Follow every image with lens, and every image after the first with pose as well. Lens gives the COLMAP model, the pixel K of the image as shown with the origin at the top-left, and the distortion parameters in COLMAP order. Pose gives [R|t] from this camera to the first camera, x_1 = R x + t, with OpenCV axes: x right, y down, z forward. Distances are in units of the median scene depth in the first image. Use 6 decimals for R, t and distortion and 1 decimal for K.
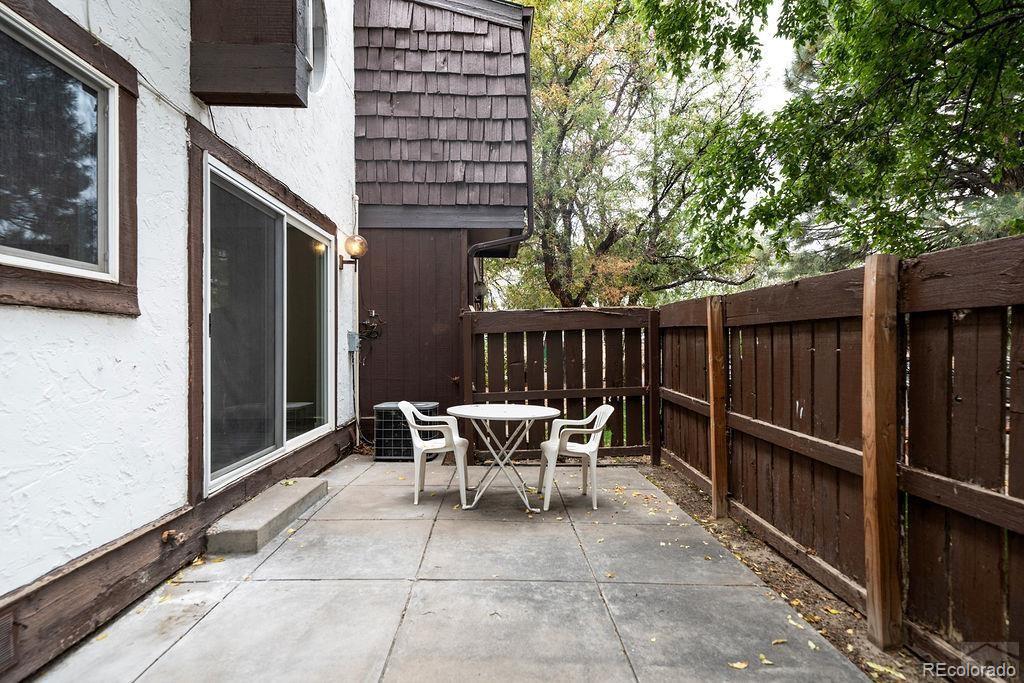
lens RADIAL K [[407.0, 0, 510.9], [0, 407.0, 344.1], [0, 0, 1]] dist [-0.003672, -0.000163]
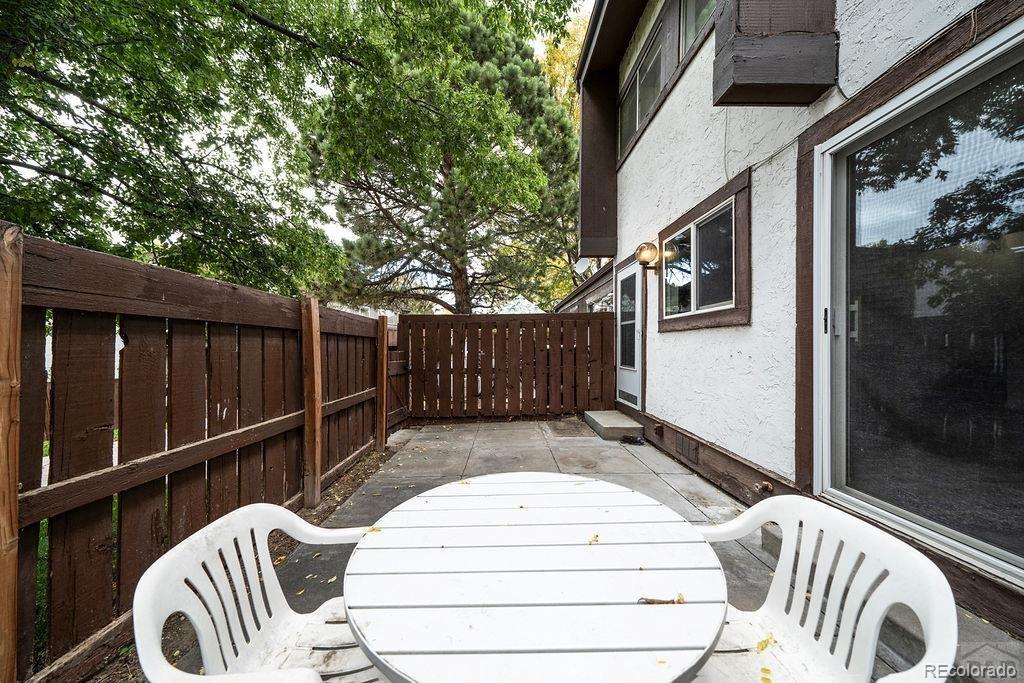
lens RADIAL K [[407.0, 0, 511.5], [0, 407.0, 345.5], [0, 0, 1]] dist [-0.003672, -0.000163]
pose [[-0.999961, 0.007552, -0.004542, 0.001693], [0.007583, 0.999949, -0.006717, 0.012549], [0.004491, -0.006751, -0.999967, 2.318735]]
